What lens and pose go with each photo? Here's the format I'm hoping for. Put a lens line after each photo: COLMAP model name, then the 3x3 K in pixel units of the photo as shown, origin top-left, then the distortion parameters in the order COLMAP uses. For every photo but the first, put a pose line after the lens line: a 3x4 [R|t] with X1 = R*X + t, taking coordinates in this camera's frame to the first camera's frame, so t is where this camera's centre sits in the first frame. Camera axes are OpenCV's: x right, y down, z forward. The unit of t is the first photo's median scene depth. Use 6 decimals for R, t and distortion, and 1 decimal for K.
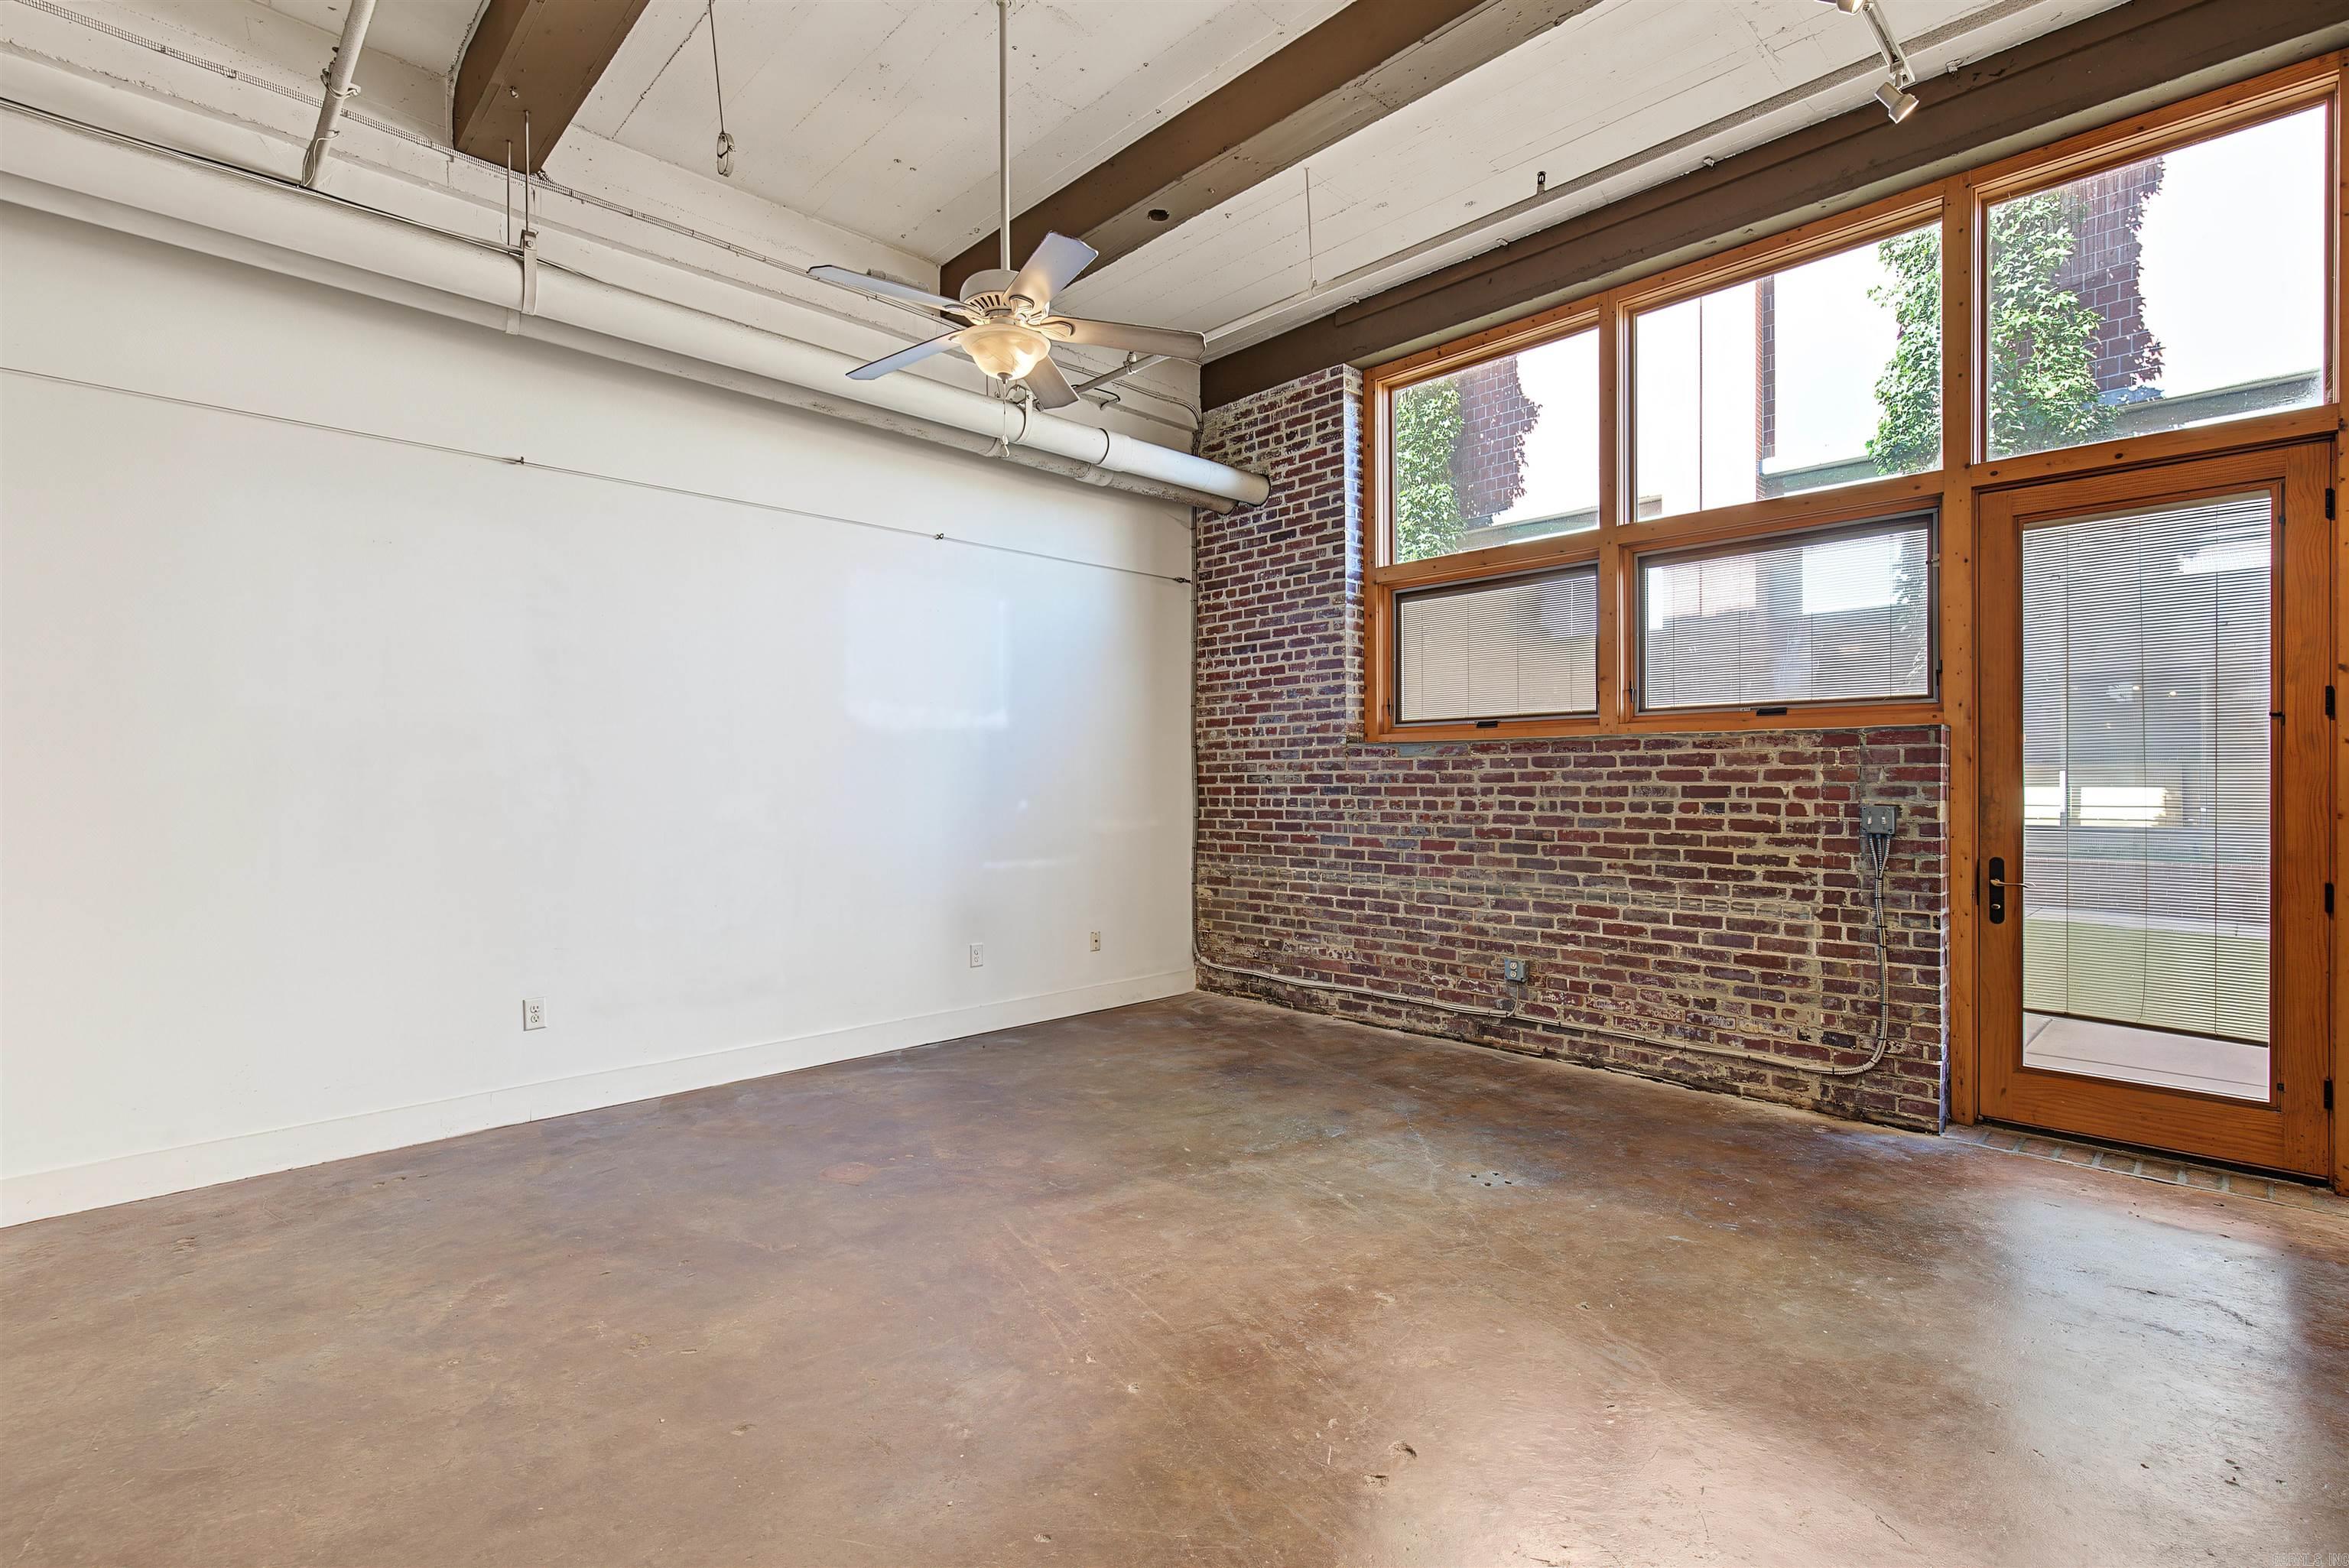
lens RADIAL K [[1073.9, 0, 1189.7], [0, 1073.9, 786.5], [0, 0, 1]] dist [-0.000956, 0.000308]
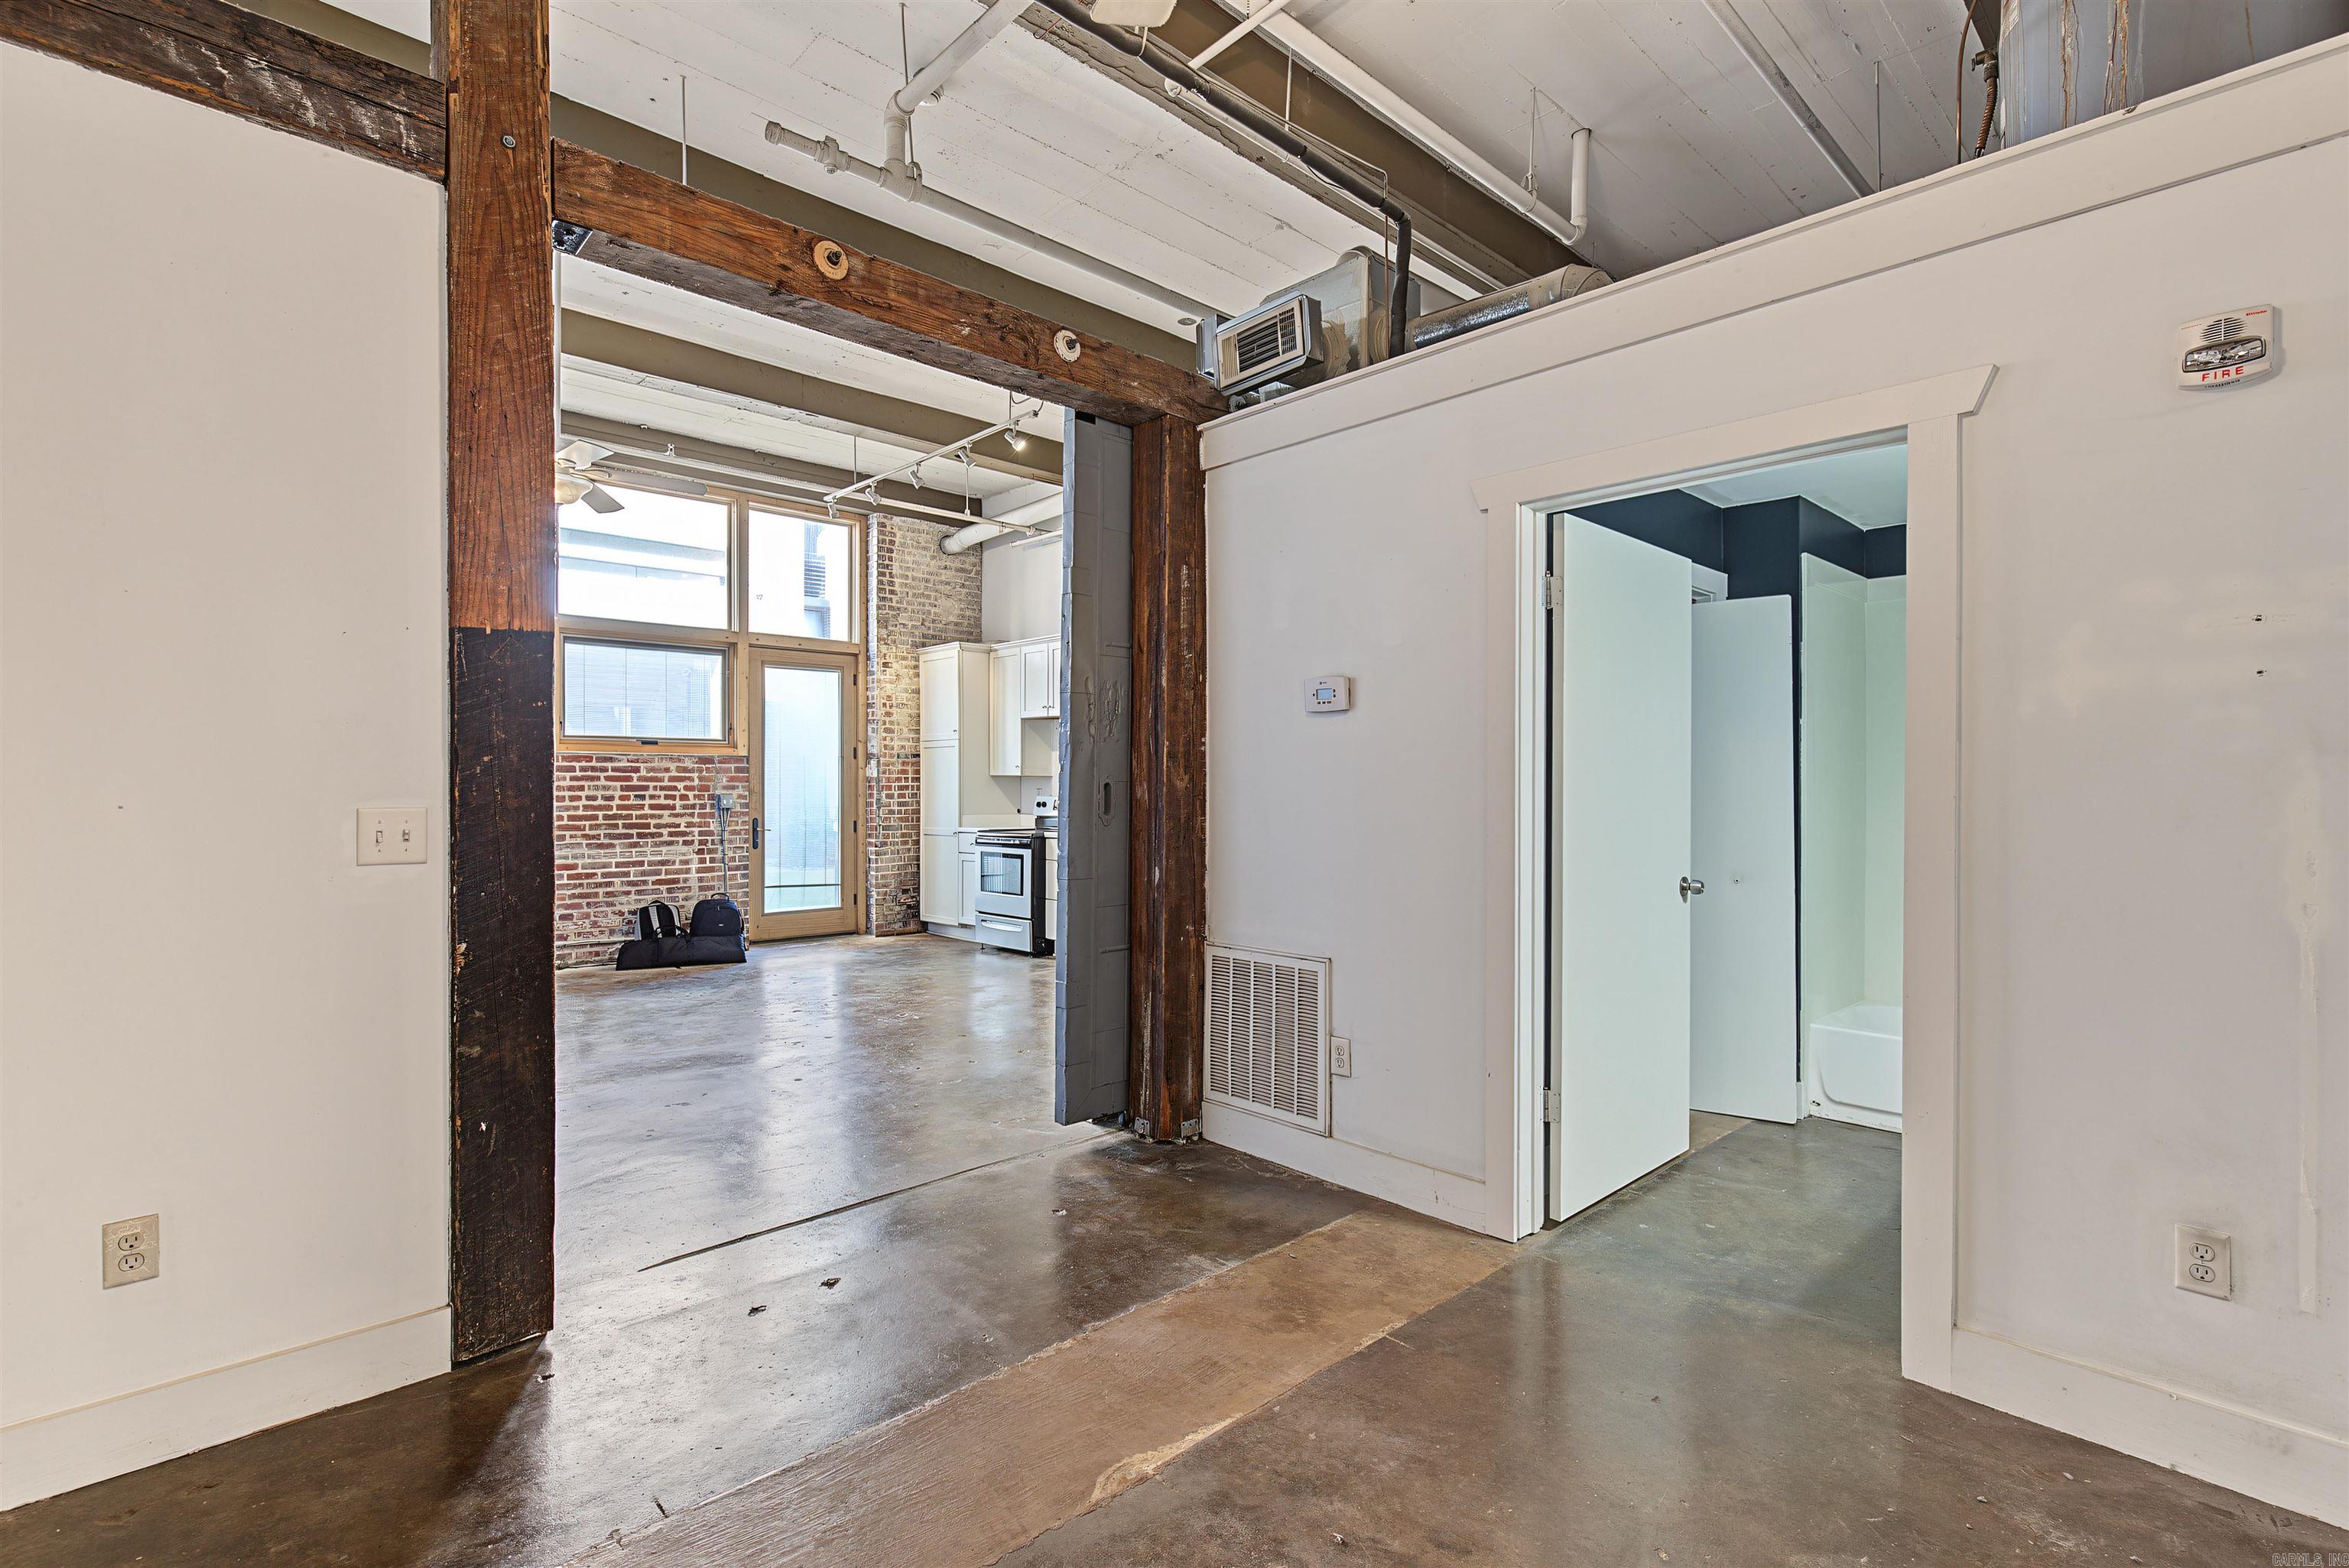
lens RADIAL K [[1073.9, 0, 1173.4], [0, 1073.9, 783.6], [0, 0, 1]] dist [-0.000956, 0.000308]
pose [[0.035701, 0.003977, 0.999355, -1.271548], [0.005687, 0.999975, -0.004183, 0.010160], [-0.999346, 0.005833, 0.035677, 0.083853]]
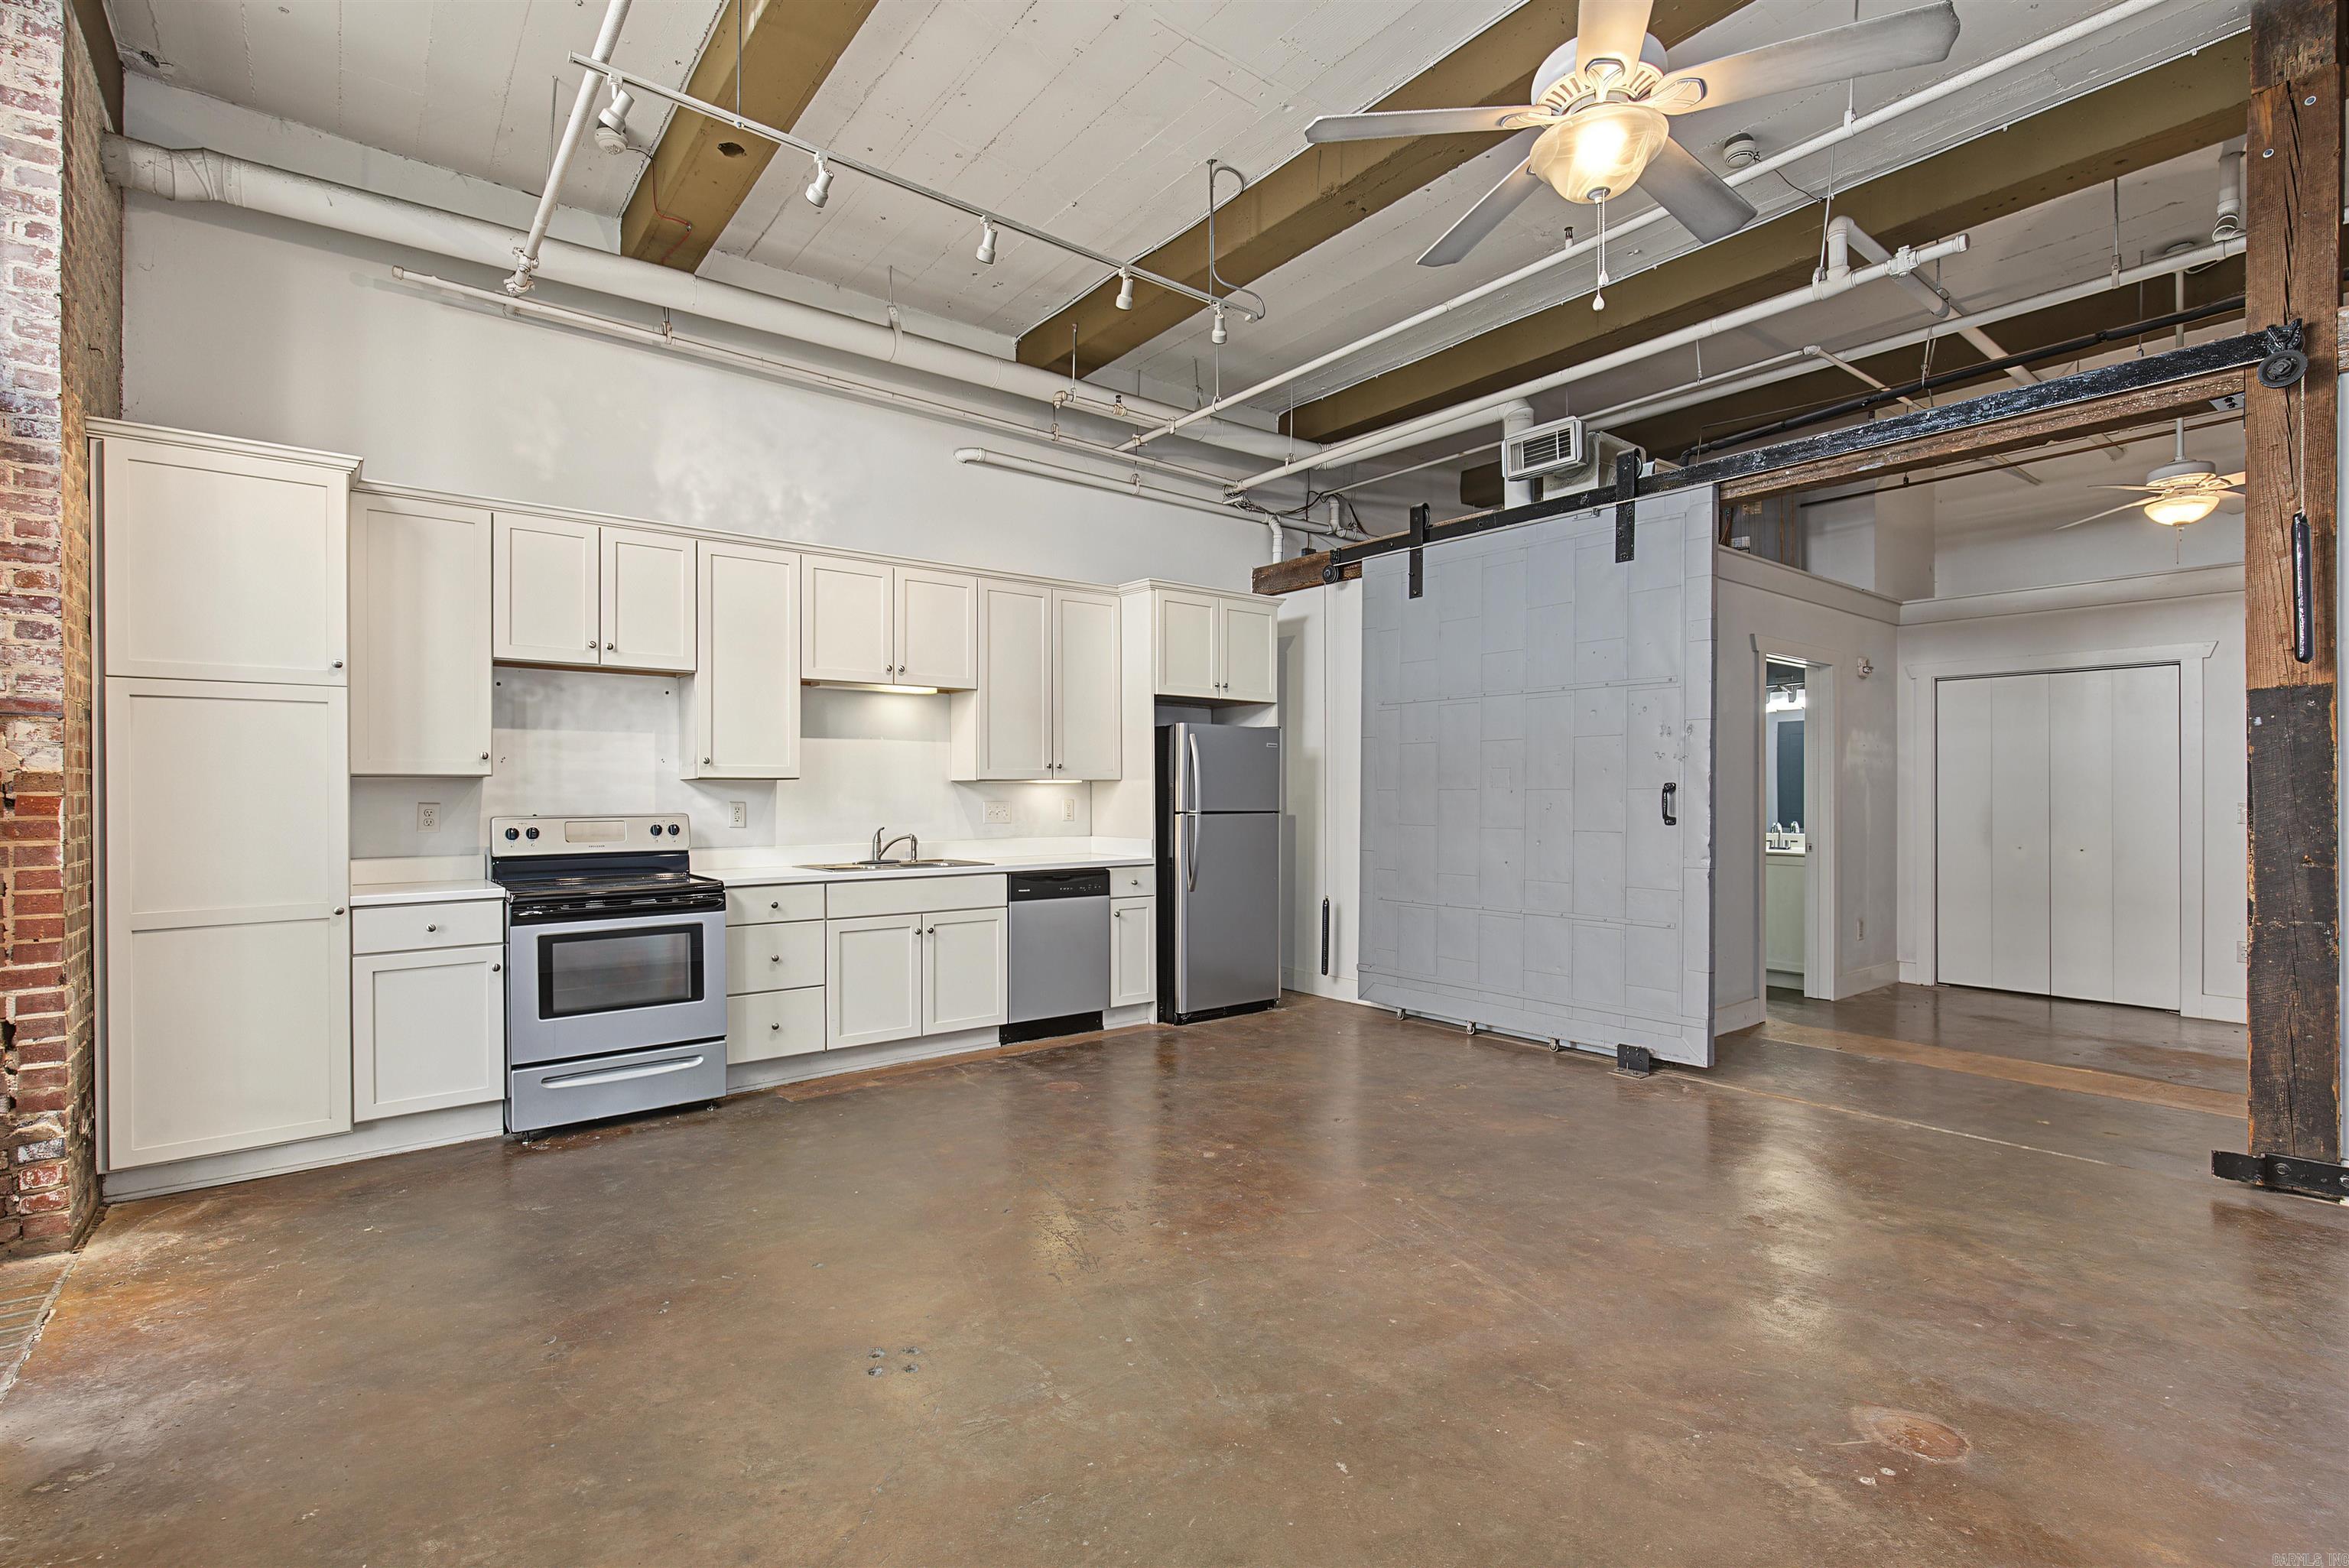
lens RADIAL K [[1073.9, 0, 1184.2], [0, 1073.9, 792.7], [0, 0, 1]] dist [-0.000956, 0.000308]
pose [[-0.993107, 0.004199, 0.117134, 0.010070], [0.004974, 0.999968, 0.006321, -0.002881], [-0.117104, 0.006860, -0.993096, 1.356113]]
